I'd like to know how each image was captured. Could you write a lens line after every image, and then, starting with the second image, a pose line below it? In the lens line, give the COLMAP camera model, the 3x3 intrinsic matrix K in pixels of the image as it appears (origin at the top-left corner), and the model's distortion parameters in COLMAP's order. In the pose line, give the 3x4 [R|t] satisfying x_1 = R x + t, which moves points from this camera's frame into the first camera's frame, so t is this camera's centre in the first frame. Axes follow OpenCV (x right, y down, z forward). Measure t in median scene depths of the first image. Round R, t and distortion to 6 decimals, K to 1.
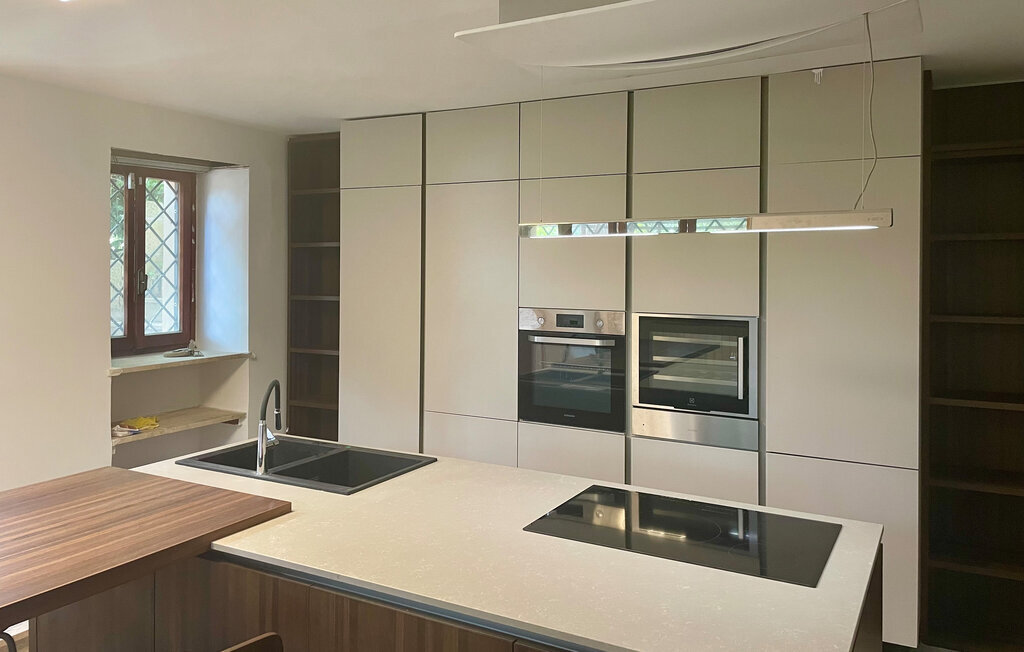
lens RADIAL K [[777.5, 0, 513.4], [0, 777.5, 268.5], [0, 0, 1]] dist [0.141745, 0.000447]
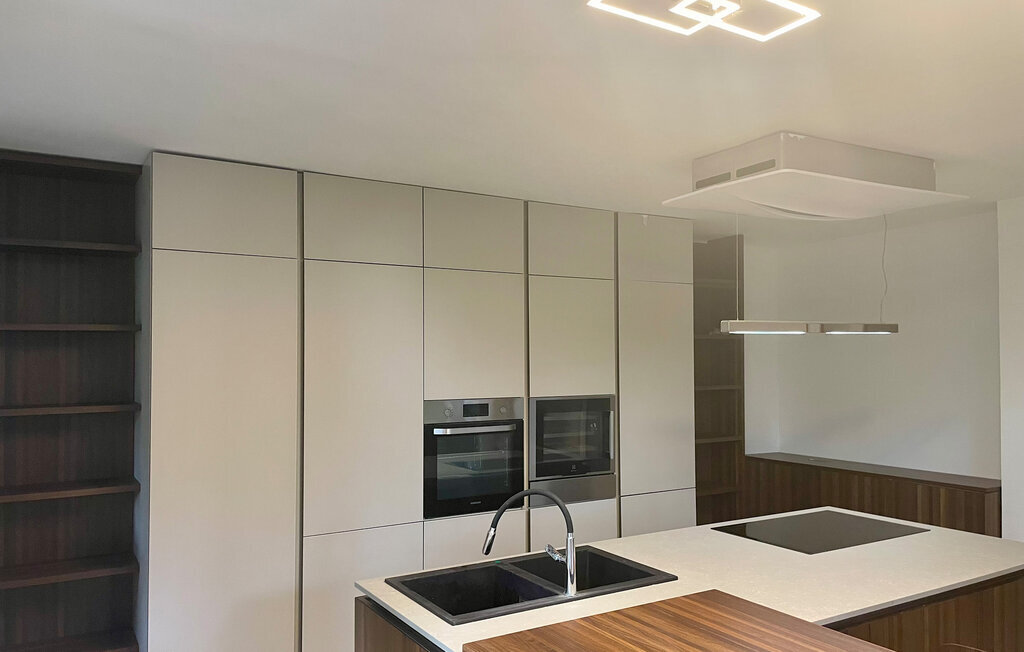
lens RADIAL K [[800.8, 0, 512.7], [0, 800.8, 345.1], [0, 0, 1]] dist [0.160742, -0.000116]
pose [[0.490521, 0.003901, 0.871421, -0.844616], [0.007824, 0.999930, -0.008881, -0.008891], [-0.871394, 0.011175, 0.490456, 0.446012]]
